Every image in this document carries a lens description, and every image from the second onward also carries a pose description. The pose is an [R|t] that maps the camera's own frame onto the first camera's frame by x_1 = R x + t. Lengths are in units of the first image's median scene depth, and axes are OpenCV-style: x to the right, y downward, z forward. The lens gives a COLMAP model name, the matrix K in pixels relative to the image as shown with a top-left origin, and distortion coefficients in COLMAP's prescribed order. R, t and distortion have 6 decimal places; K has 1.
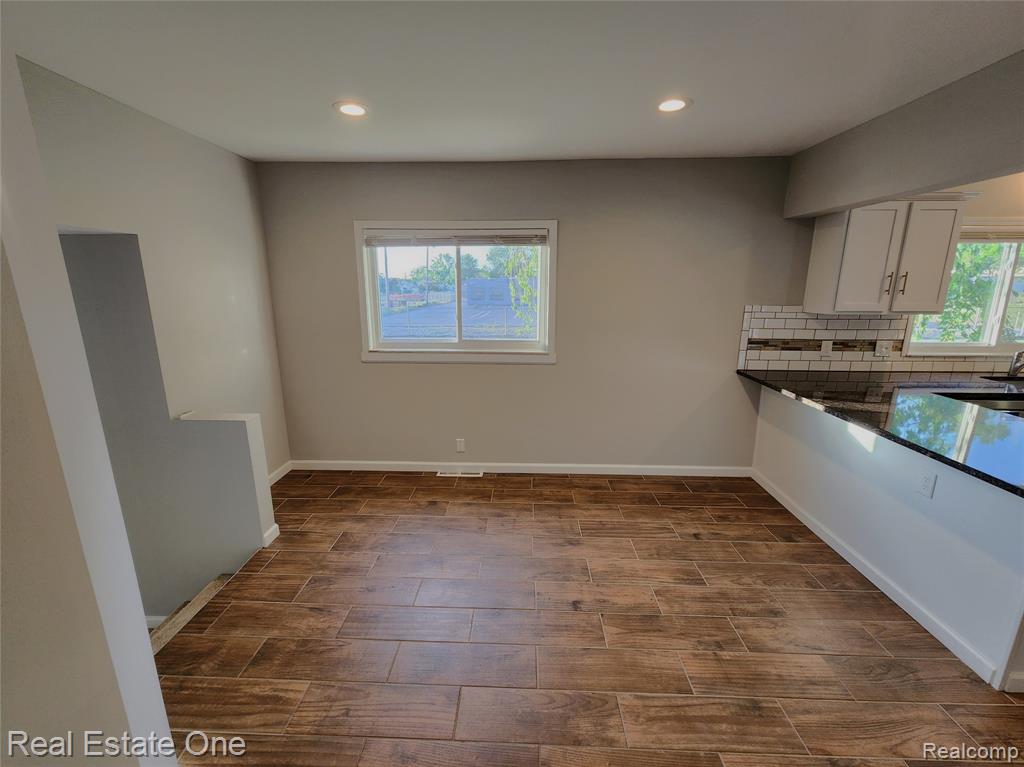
lens RADIAL K [[419.0, 0, 508.2], [0, 419.0, 381.9], [0, 0, 1]] dist [-0.002682, -0.001071]
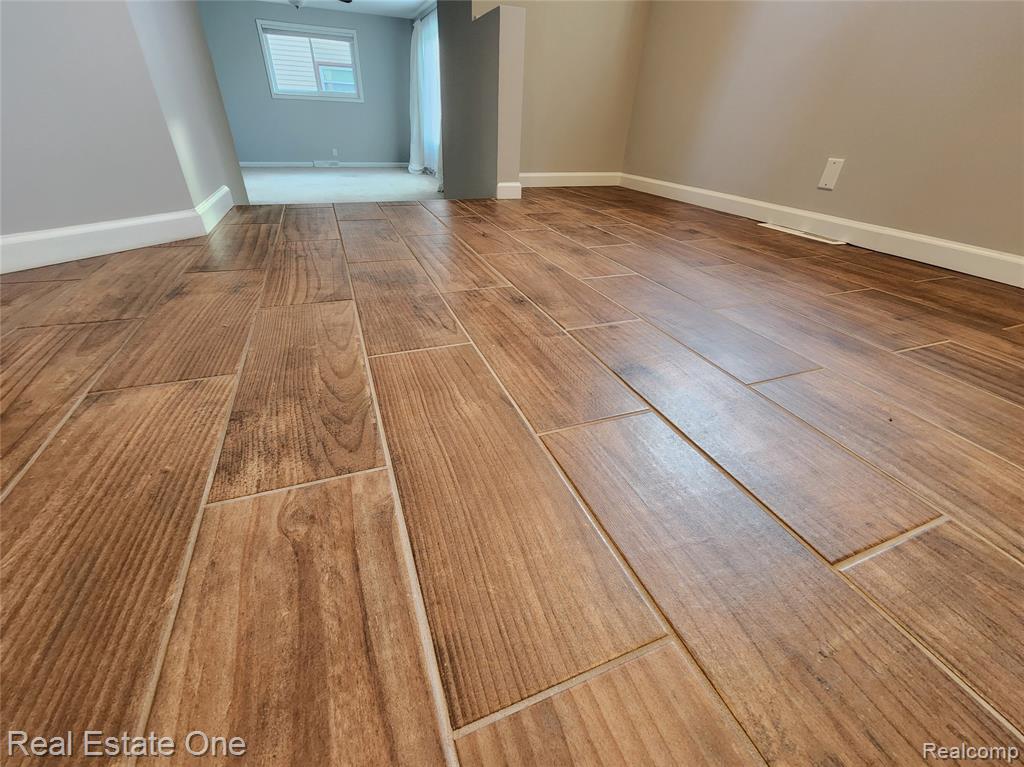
lens RADIAL K [[423.1, 0, 507.3], [0, 423.1, 383.9], [0, 0, 1]] dist [-0.001463, -0.000147]
pose [[0.403079, 0.503894, -0.763949, 0.267928], [-0.247367, 0.863683, 0.439160, 0.267417], [0.881100, 0.011959, 0.472779, 0.477320]]
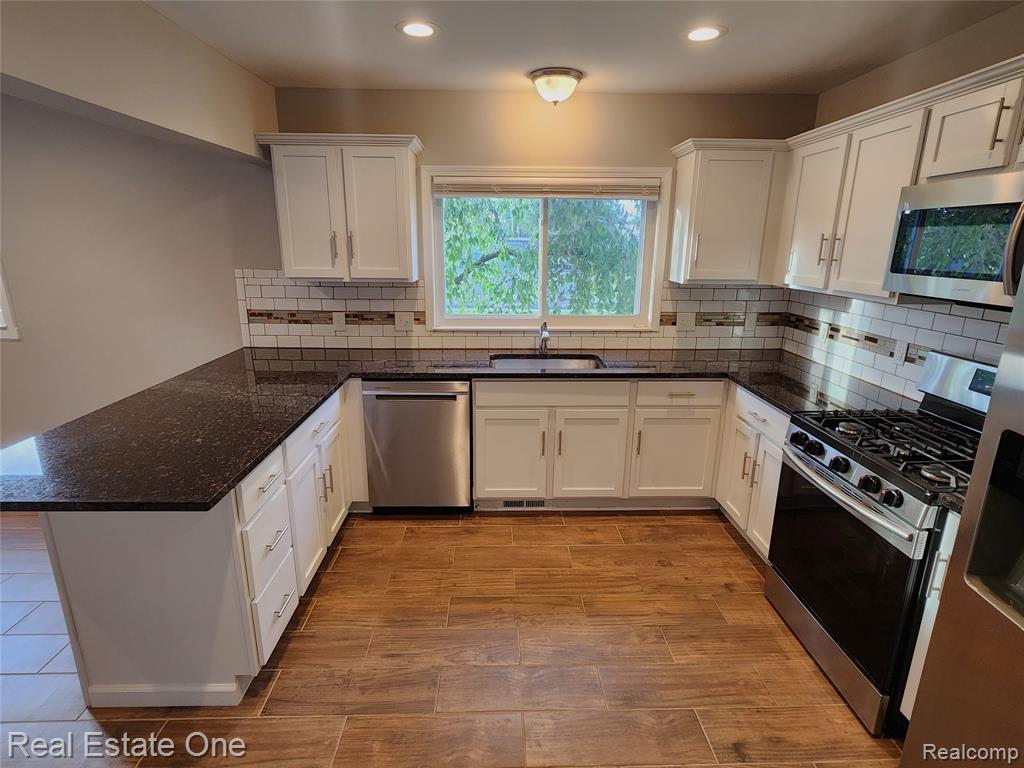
lens RADIAL K [[522.9, 0, 505.8], [0, 522.9, 381.9], [0, 0, 1]] dist [-0.000657, 0.000050]
pose [[0.997703, -0.006221, 0.067449, 1.034384], [0.003930, 0.999413, 0.034047, 0.007556], [-0.067621, -0.033704, 0.997142, -0.082667]]
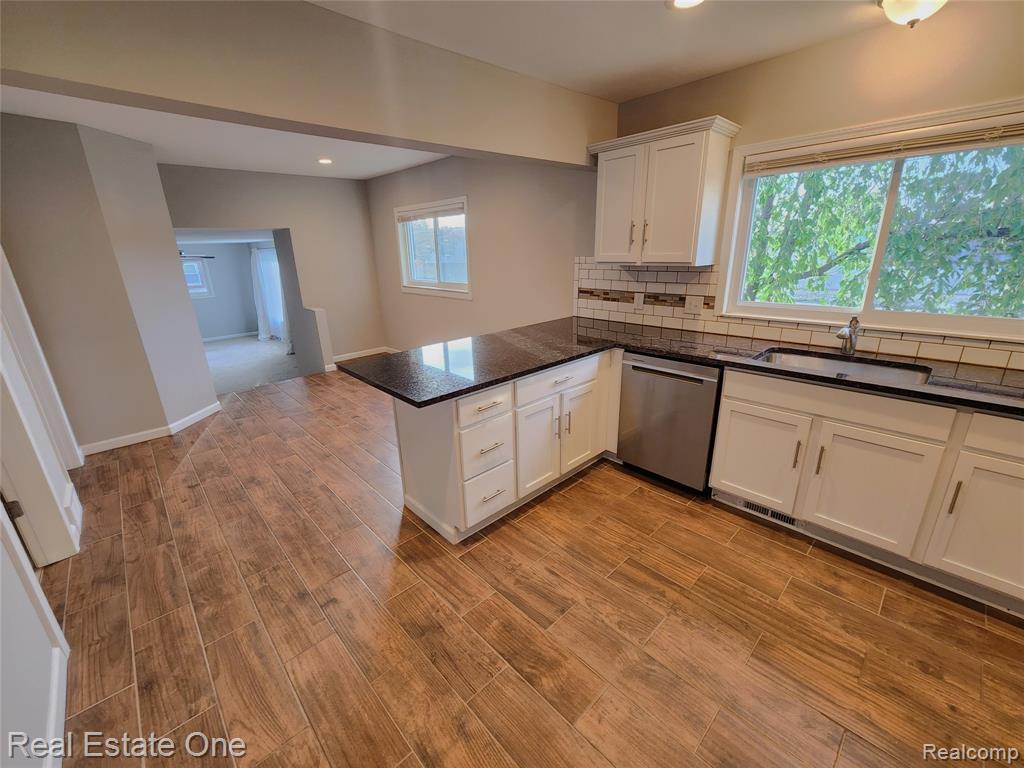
lens RADIAL K [[419.0, 0, 508.2], [0, 419.0, 382.4], [0, 0, 1]] dist [-0.002682, -0.001071]
pose [[0.713056, 0.197177, -0.672810, 1.257295], [-0.132035, 0.980234, 0.147339, 0.003604], [0.688562, -0.016226, 0.724996, 0.064201]]
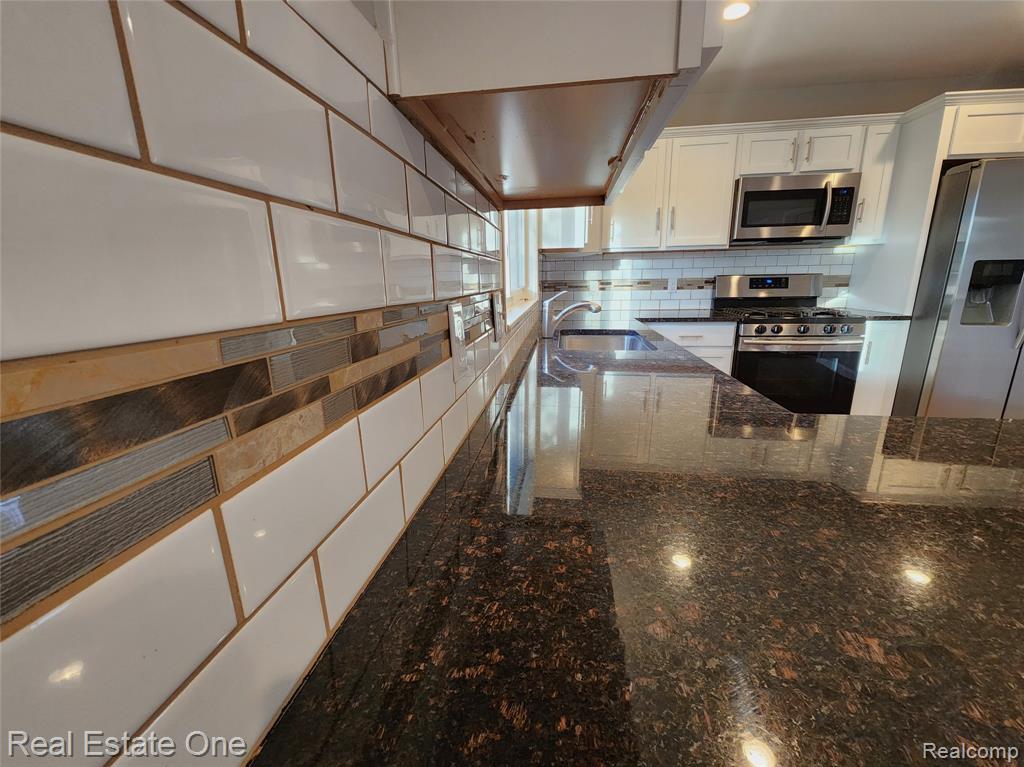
lens RADIAL K [[419.0, 0, 508.2], [0, 419.0, 381.9], [0, 0, 1]] dist [-0.002682, -0.001071]
pose [[0.086836, -0.237721, 0.967444, 0.555785], [0.243136, 0.946804, 0.210826, -0.100171], [-0.966097, 0.216914, 0.140015, 0.959829]]
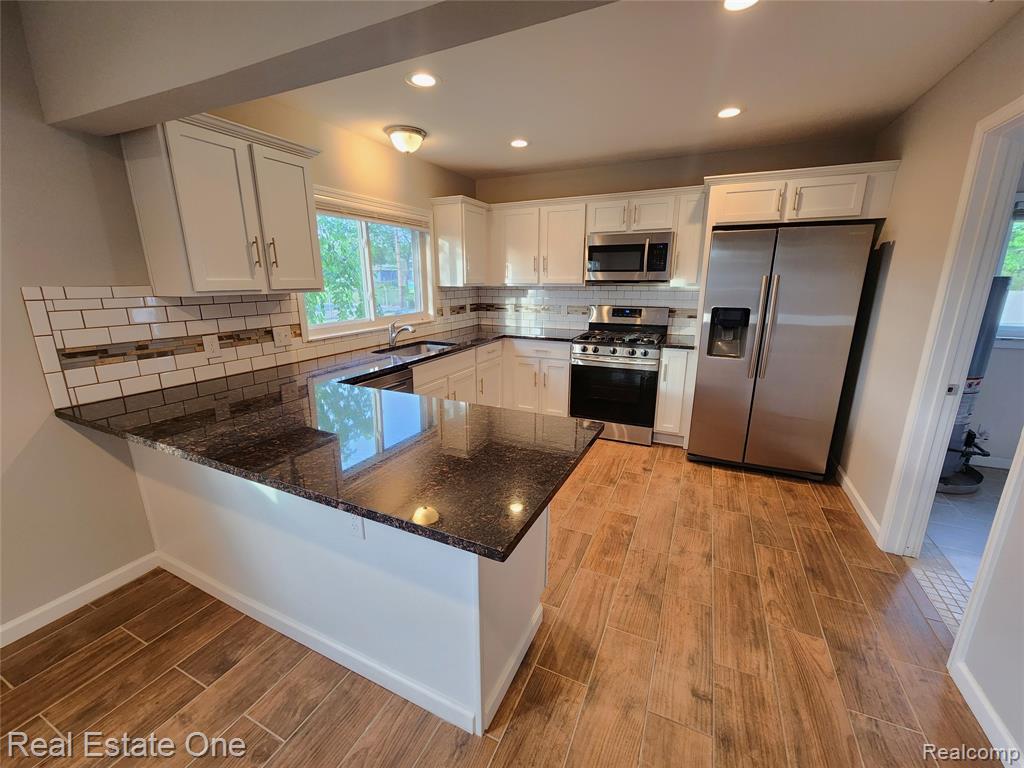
lens RADIAL K [[417.9, 0, 507.5], [0, 417.9, 382.4], [0, 0, 1]] dist [0.001083, -0.000005]
pose [[0.391931, -0.222055, 0.892794, 0.317068], [0.207980, 0.966697, 0.149134, -0.022912], [-0.896178, 0.127233, 0.425062, 0.264550]]
